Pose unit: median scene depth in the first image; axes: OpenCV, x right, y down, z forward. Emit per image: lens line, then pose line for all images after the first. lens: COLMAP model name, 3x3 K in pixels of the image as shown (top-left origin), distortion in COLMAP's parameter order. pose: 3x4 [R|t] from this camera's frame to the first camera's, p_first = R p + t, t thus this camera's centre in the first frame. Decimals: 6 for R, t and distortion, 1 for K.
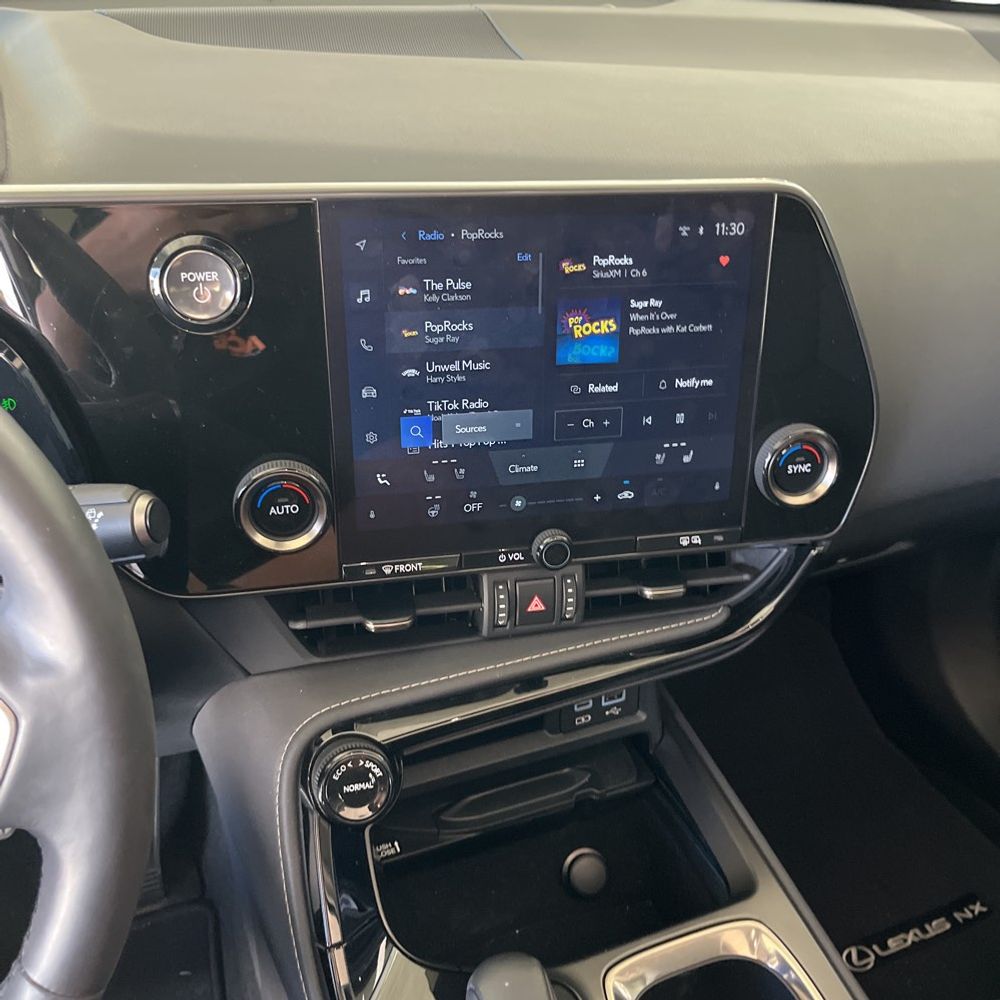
lens RADIAL K [[1030.7, 0, 517.0], [0, 1030.7, 518.2], [0, 0, 1]] dist [0.110326, -0.131094]
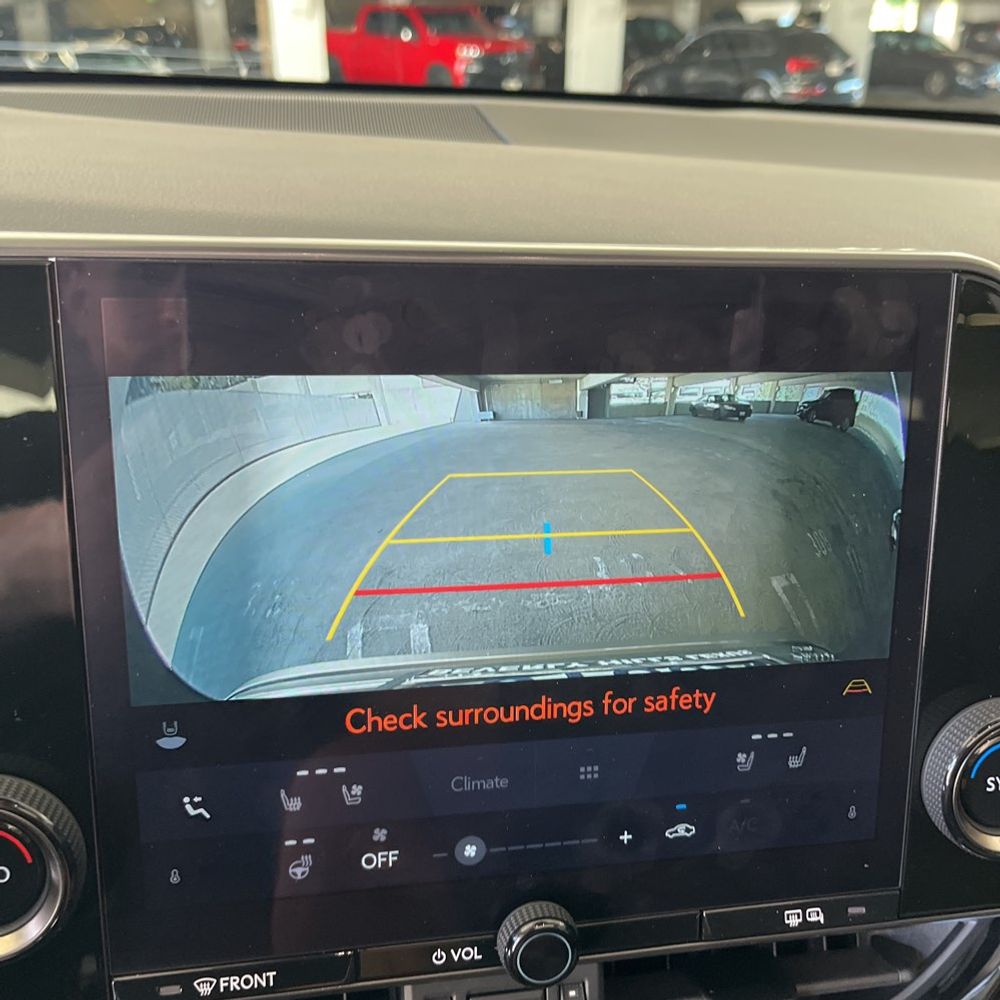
lens RADIAL K [[1017.1, 0, 500.0], [0, 1017.1, 500.0], [0, 0, 1]] dist [0.004218, 0.003924]
pose [[0.998641, 0.008529, -0.051405, 0.039987], [-0.018727, 0.979346, -0.201322, -0.082529], [0.048626, 0.202011, 0.978175, 0.465845]]
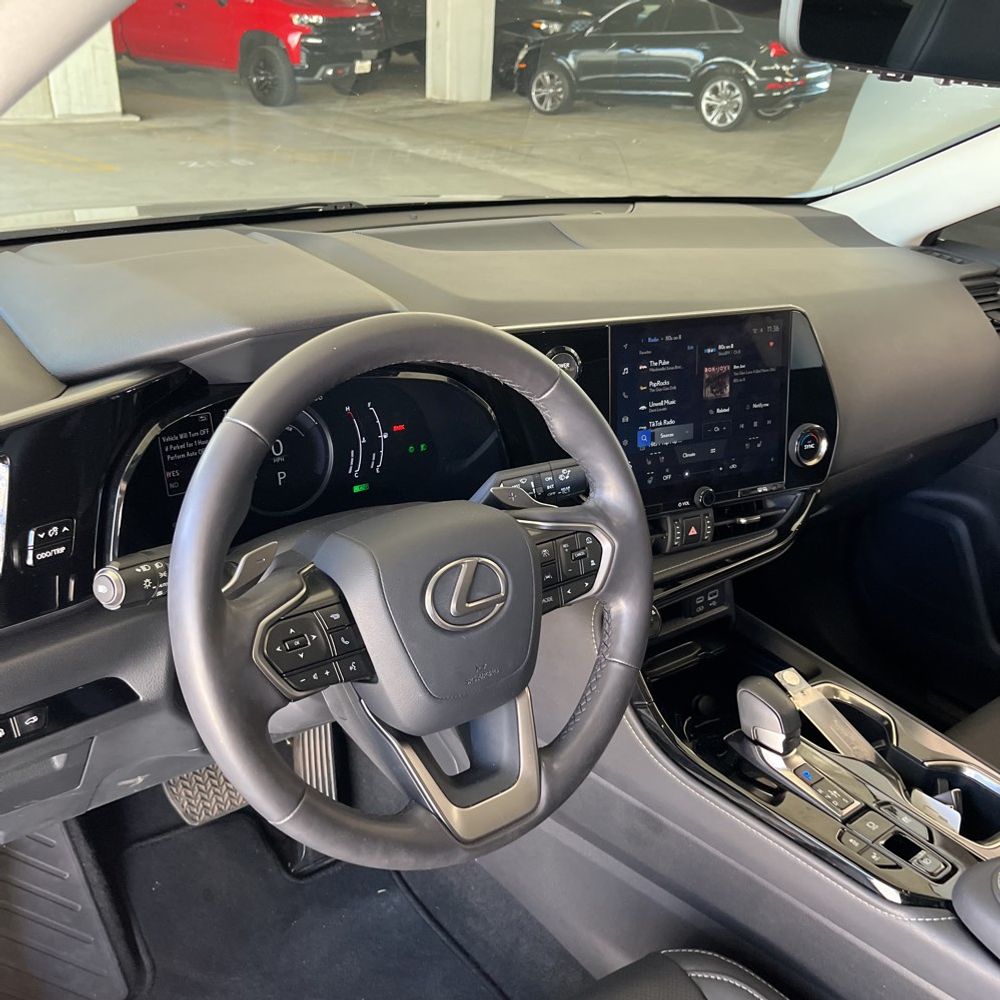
lens RADIAL K [[1017.1, 0, 500.0], [0, 1017.1, 500.0], [0, 0, 1]] dist [0.004218, 0.003924]
pose [[0.970792, -0.100407, 0.217900, -0.740300], [0.128241, 0.984749, -0.117574, 0.207336], [-0.202771, 0.142084, 0.968863, -0.736590]]
